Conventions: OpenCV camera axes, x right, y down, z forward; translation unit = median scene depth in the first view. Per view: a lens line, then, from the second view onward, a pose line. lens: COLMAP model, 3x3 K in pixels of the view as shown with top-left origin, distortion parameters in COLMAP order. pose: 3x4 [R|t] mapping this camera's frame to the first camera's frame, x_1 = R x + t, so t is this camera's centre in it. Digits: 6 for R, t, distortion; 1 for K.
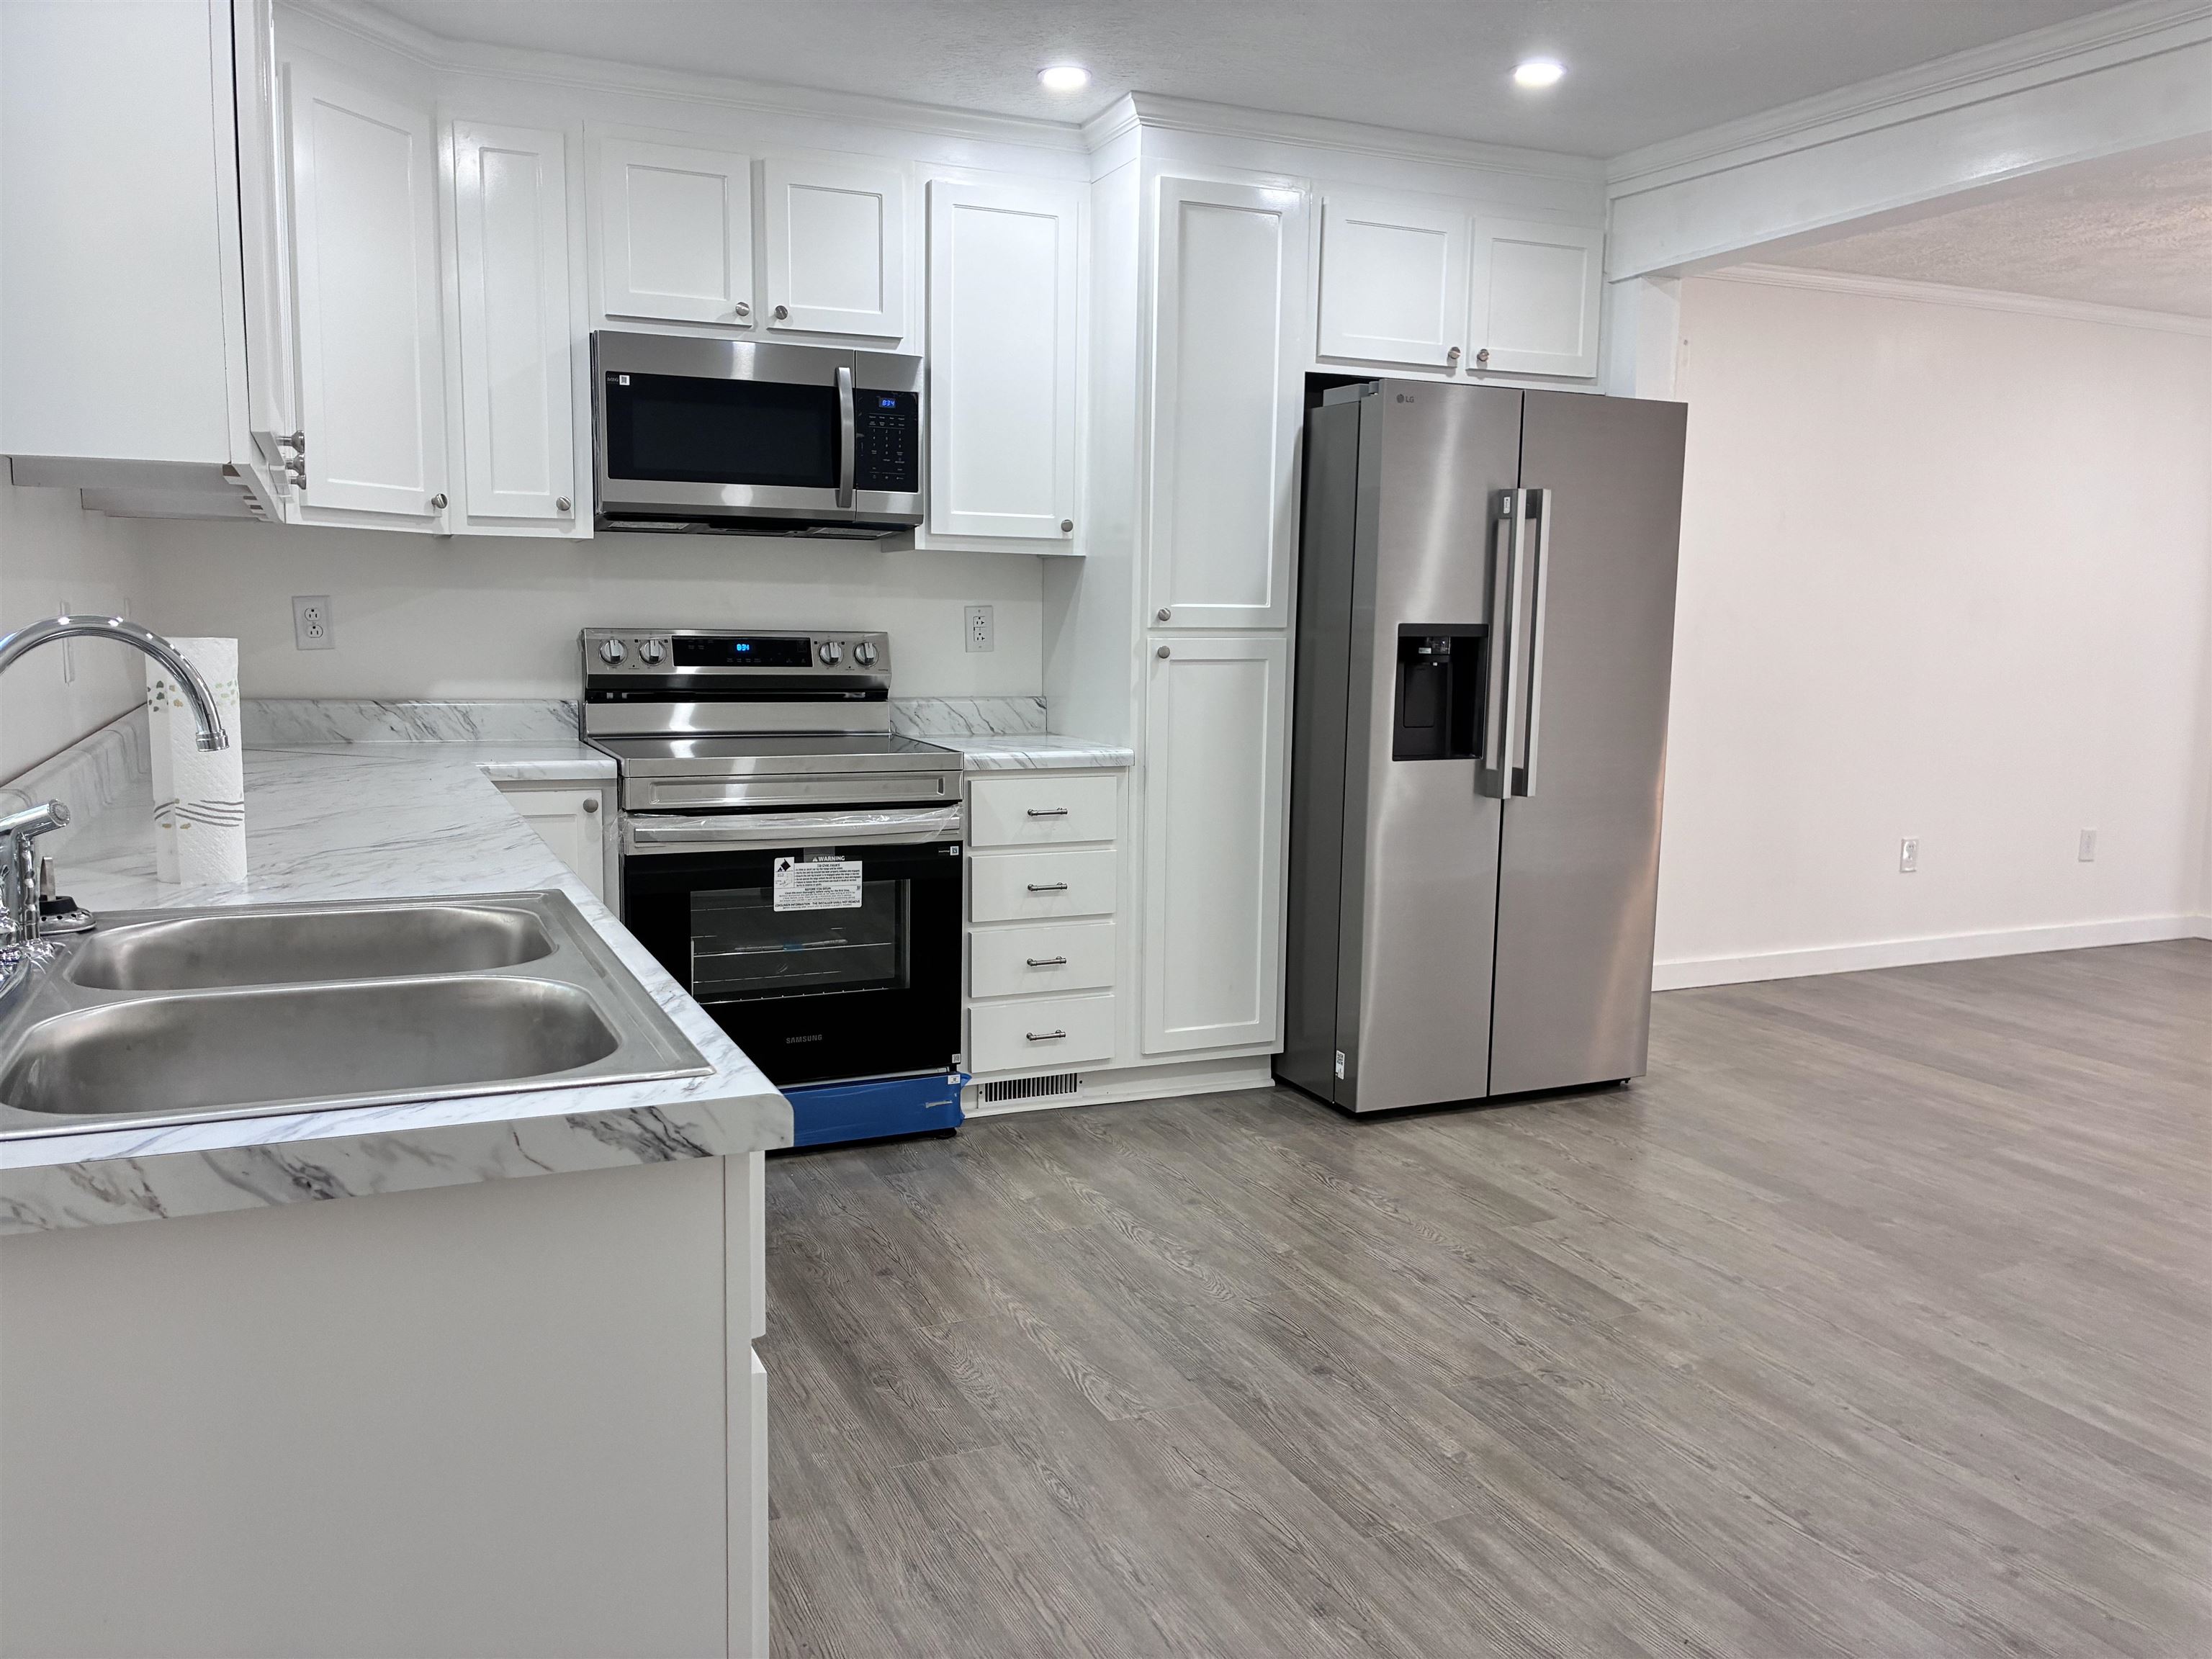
lens RADIAL K [[1673.4, 0, 1101.5], [0, 1673.4, 828.7], [0, 0, 1]] dist [0.041524, -0.036323]
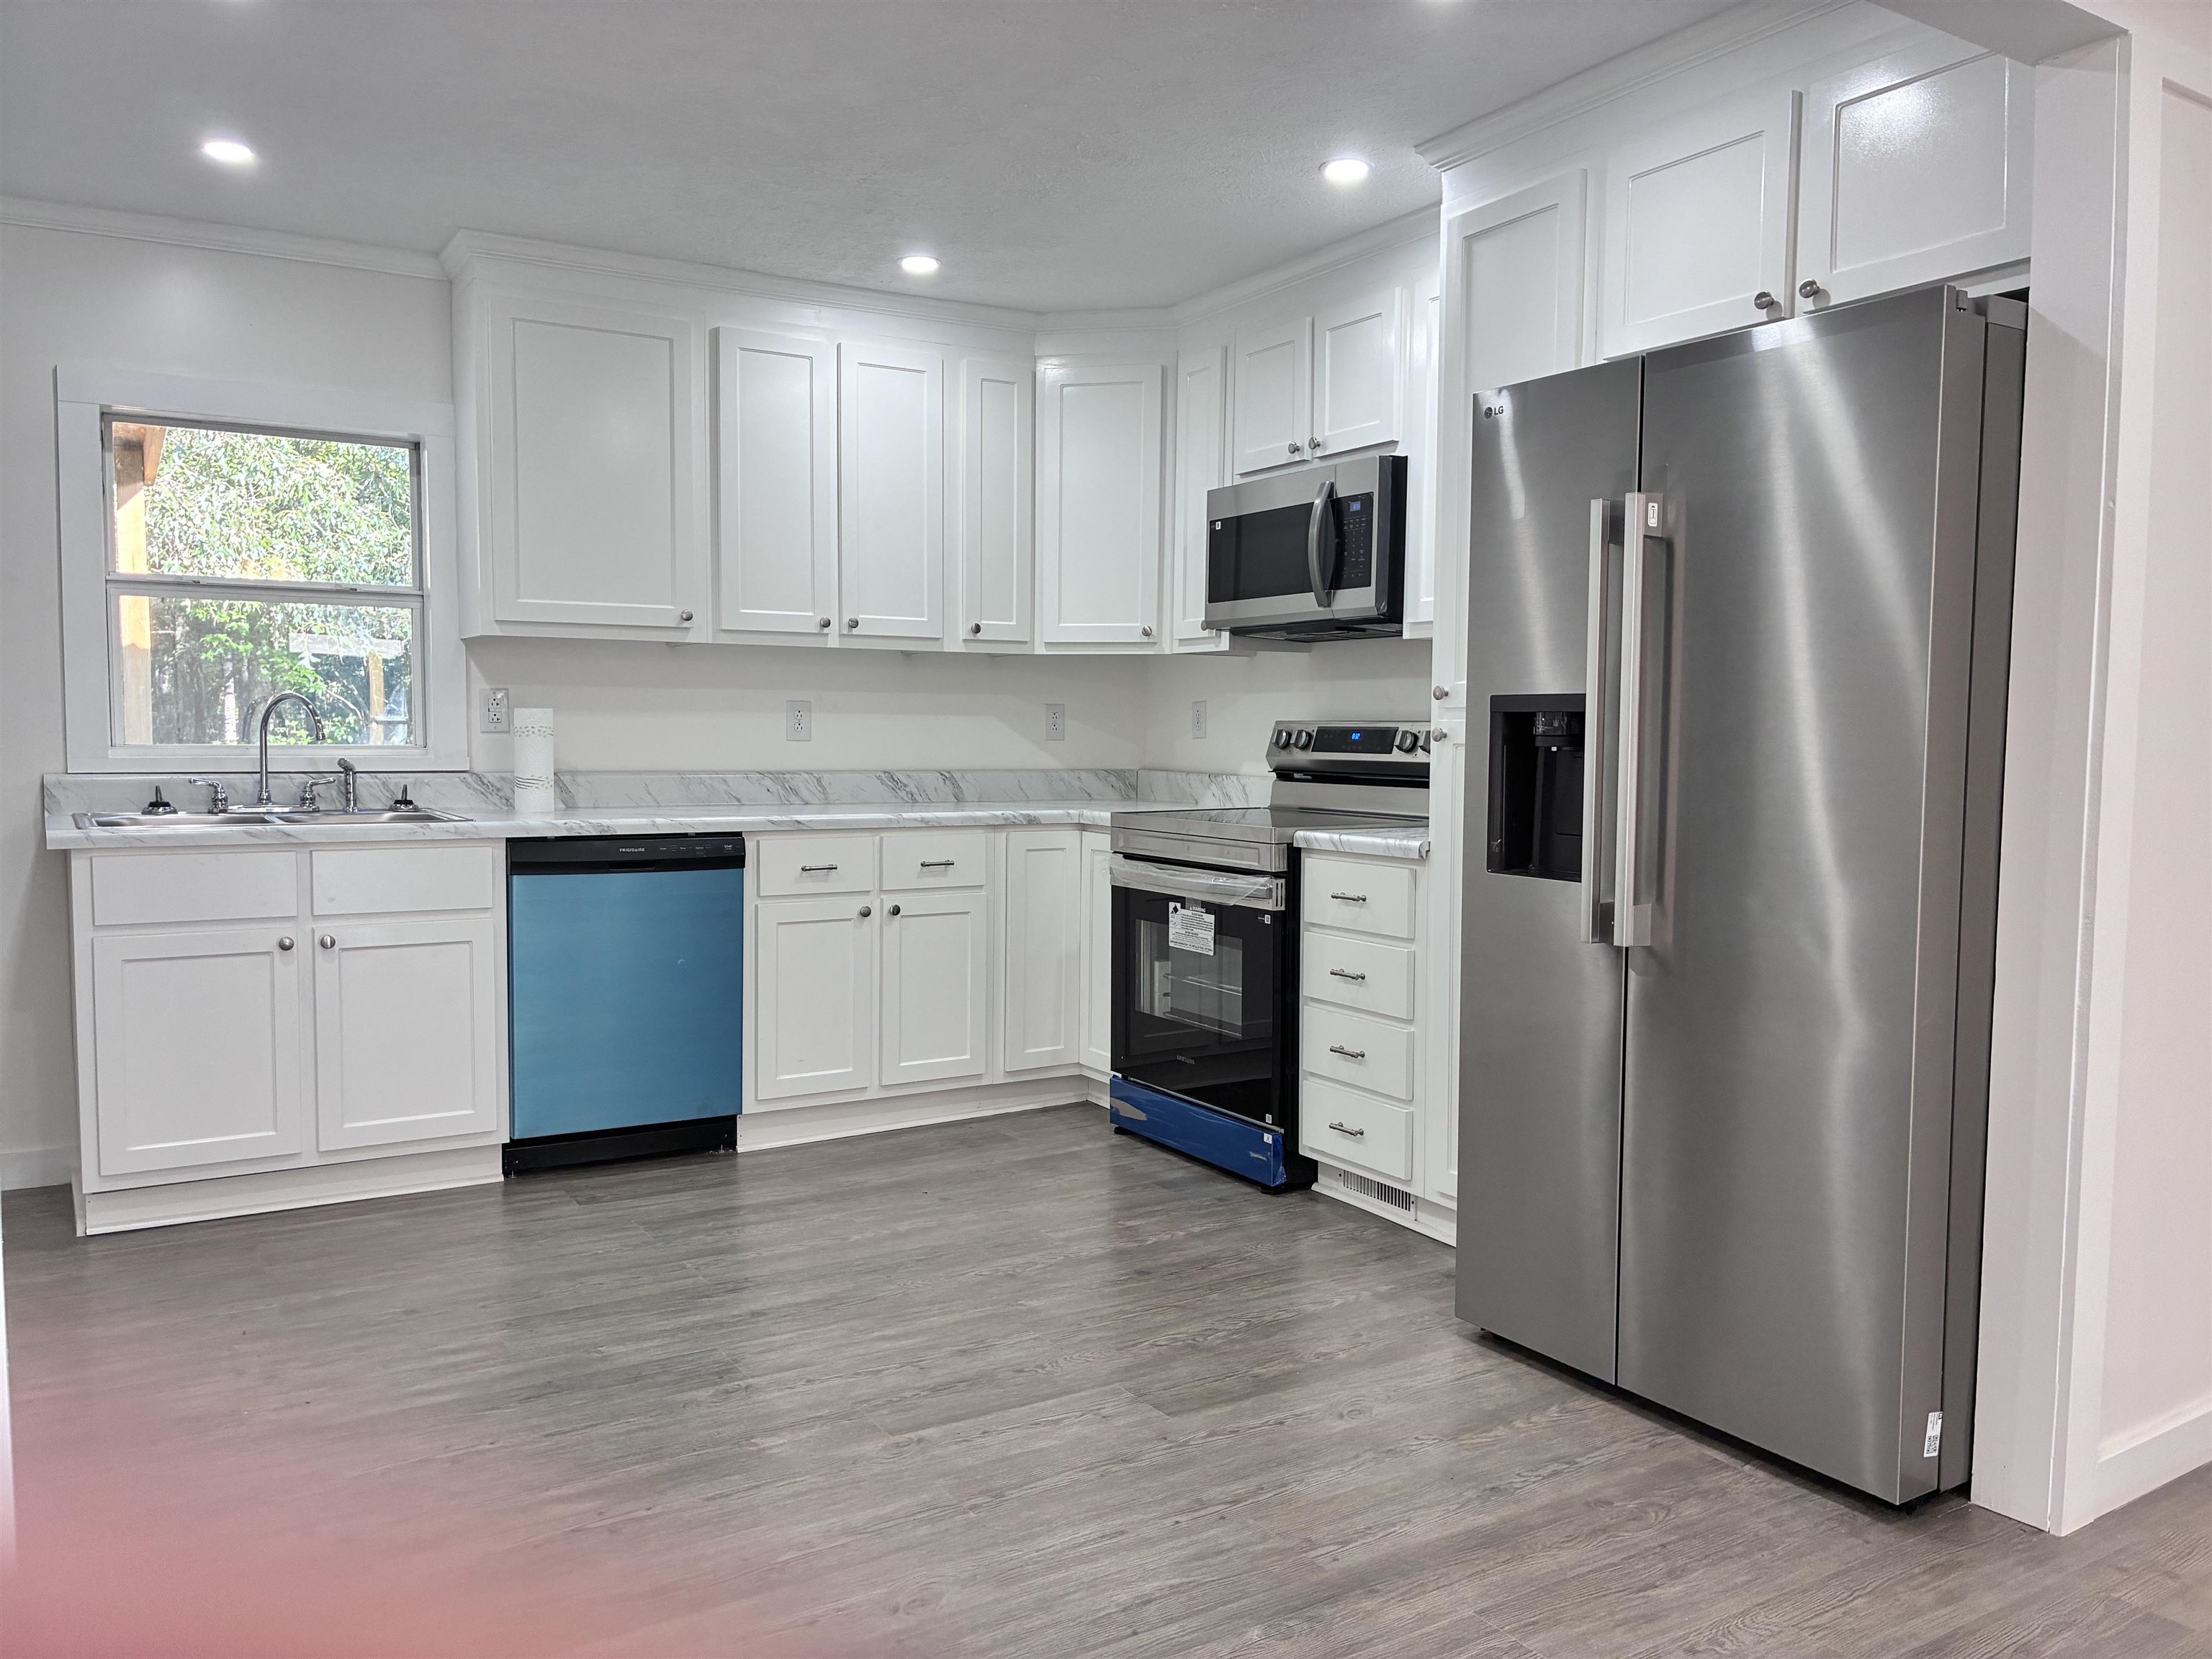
lens RADIAL K [[1673.4, 0, 1093.0], [0, 1673.4, 828.6], [0, 0, 1]] dist [0.041524, -0.036323]
pose [[0.133822, 0.047109, -0.989885, 0.978290], [-0.134148, 0.990537, 0.029005, -0.061855], [0.981884, 0.128910, 0.138875, 0.757338]]
